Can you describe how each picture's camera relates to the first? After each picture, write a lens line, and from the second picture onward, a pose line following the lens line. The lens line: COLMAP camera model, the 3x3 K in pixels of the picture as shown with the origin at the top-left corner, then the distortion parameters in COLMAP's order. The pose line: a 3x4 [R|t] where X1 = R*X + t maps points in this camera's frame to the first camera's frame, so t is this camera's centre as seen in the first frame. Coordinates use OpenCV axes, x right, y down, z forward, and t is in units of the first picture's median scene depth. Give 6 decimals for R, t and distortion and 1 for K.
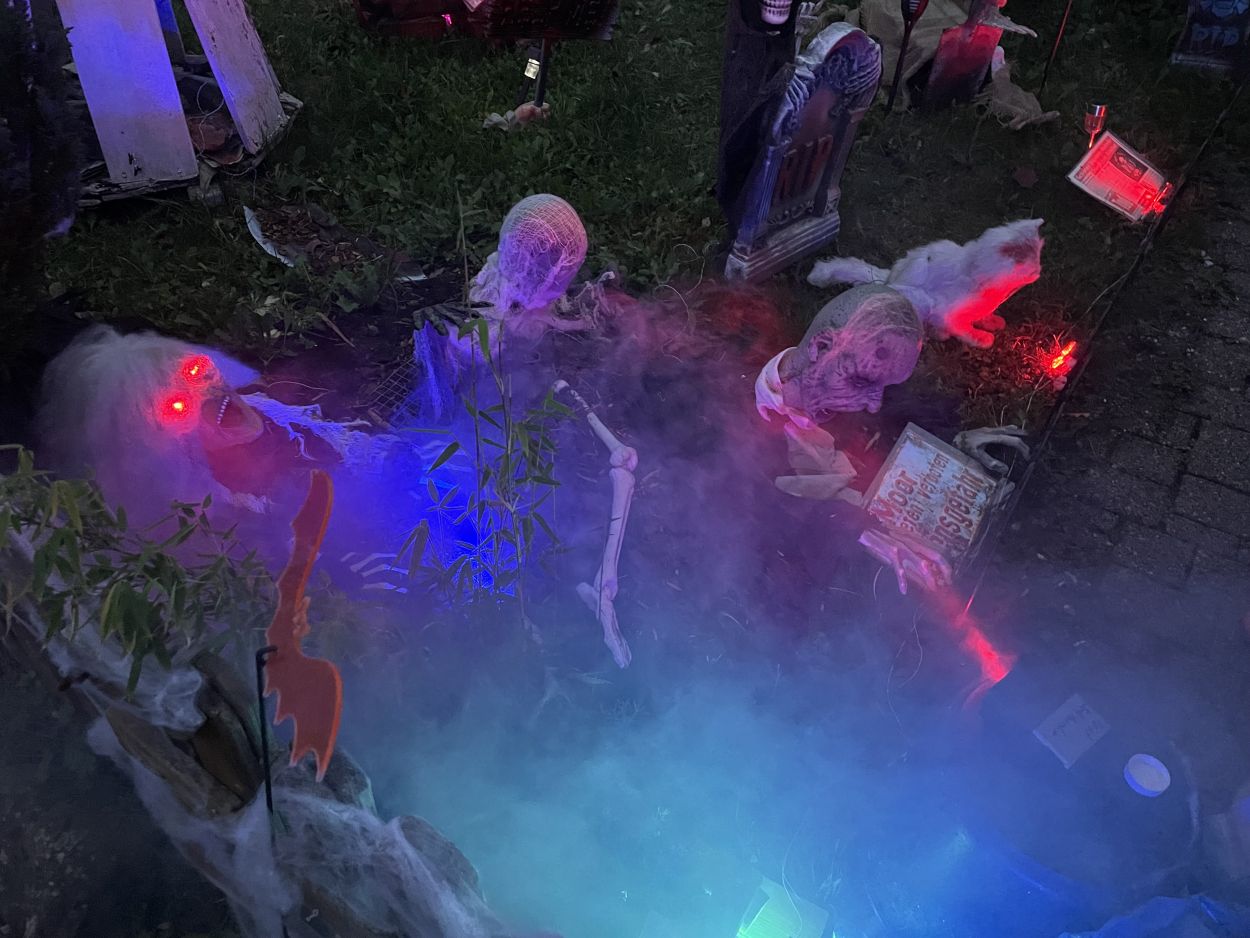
lens RADIAL K [[945.2, 0, 619.1], [0, 945.2, 457.7], [0, 0, 1]] dist [0.081089, -0.097105]
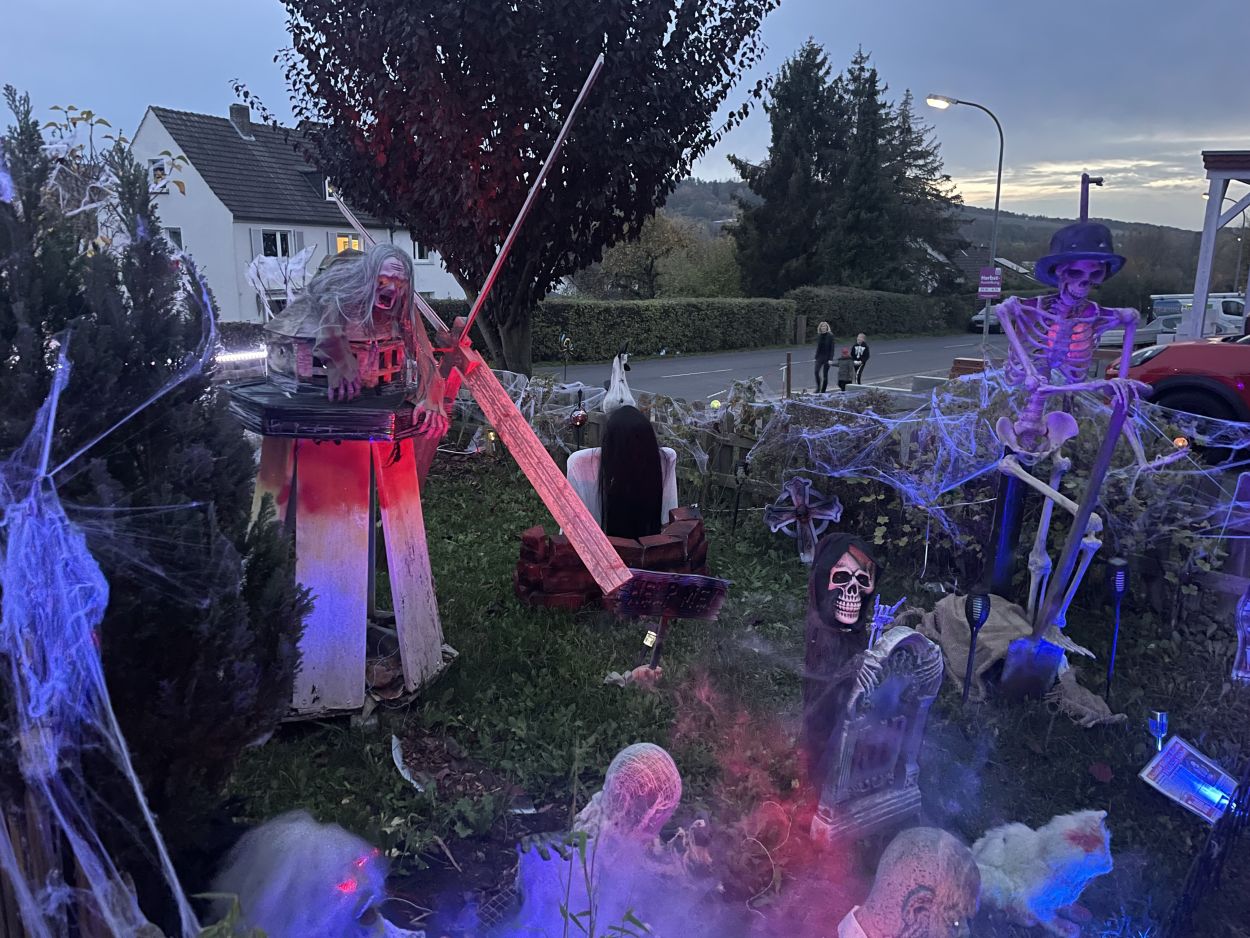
lens RADIAL K [[945.2, 0, 624.4], [0, 945.2, 456.6], [0, 0, 1]] dist [0.081089, -0.097105]
pose [[0.990657, 0.047351, -0.127896, 0.020114], [-0.108711, 0.840430, -0.530905, 0.039221], [0.082348, 0.539848, 0.837725, -0.134979]]
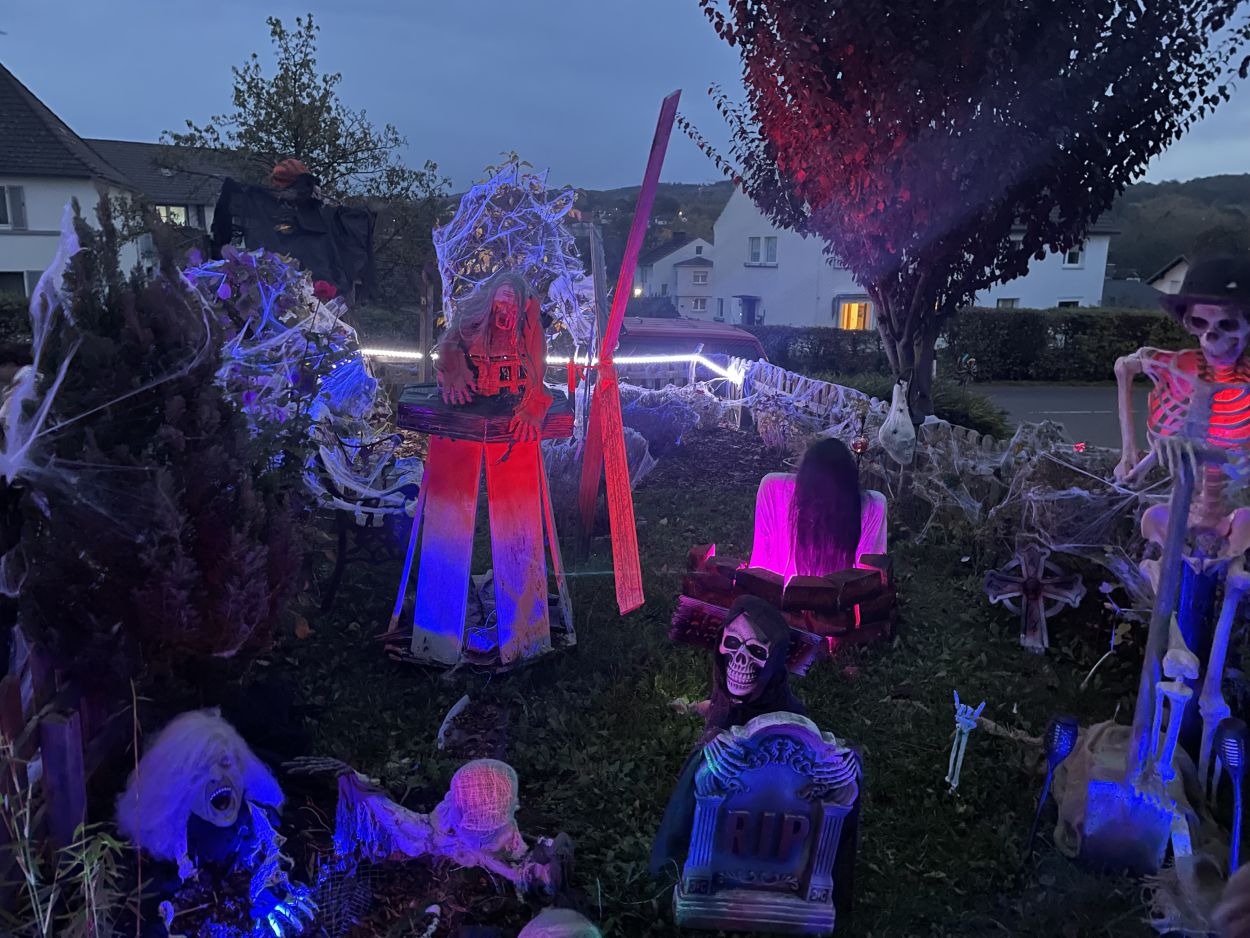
lens RADIAL K [[945.2, 0, 615.3], [0, 945.2, 456.9], [0, 0, 1]] dist [0.081089, -0.097105]
pose [[0.724676, 0.161110, -0.669992, 0.622857], [-0.494477, 0.798753, -0.342763, -0.178278], [0.479935, 0.579687, 0.658502, 0.020576]]
